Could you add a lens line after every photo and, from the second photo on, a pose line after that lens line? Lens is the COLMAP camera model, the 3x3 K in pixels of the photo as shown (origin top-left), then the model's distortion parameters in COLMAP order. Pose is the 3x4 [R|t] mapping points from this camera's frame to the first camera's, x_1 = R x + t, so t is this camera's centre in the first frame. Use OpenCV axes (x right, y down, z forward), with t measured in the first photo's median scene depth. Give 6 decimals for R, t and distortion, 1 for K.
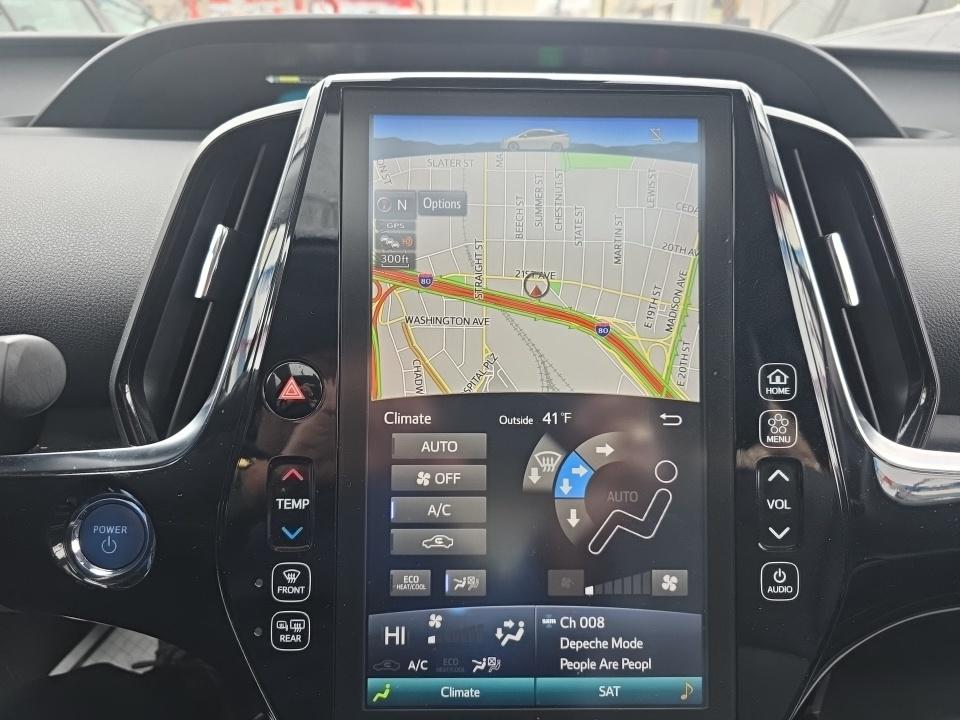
lens RADIAL K [[655.3, 0, 480.0], [0, 655.3, 360.0], [0, 0, 1]] dist [0.010879, 0.000660]
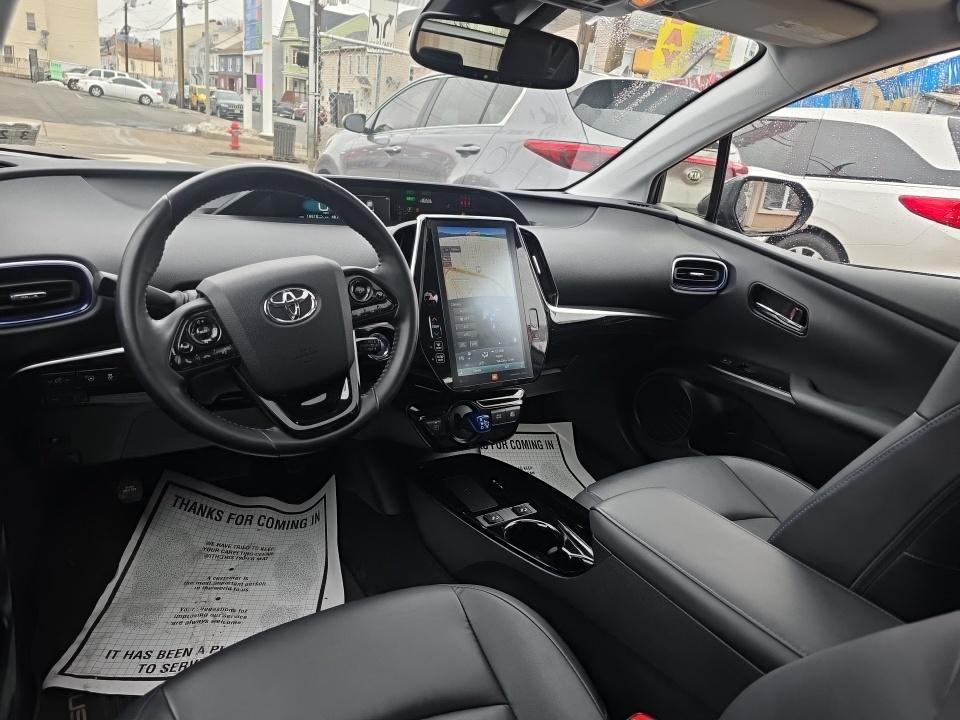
lens RADIAL K [[639.6, 0, 486.0], [0, 639.6, 360.8], [0, 0, 1]] dist [0.051951, -0.042318]
pose [[0.830253, -0.102912, 0.547804, -2.063278], [0.126120, 0.992003, -0.004787, 0.461139], [-0.542931, 0.073064, 0.836593, -2.237174]]
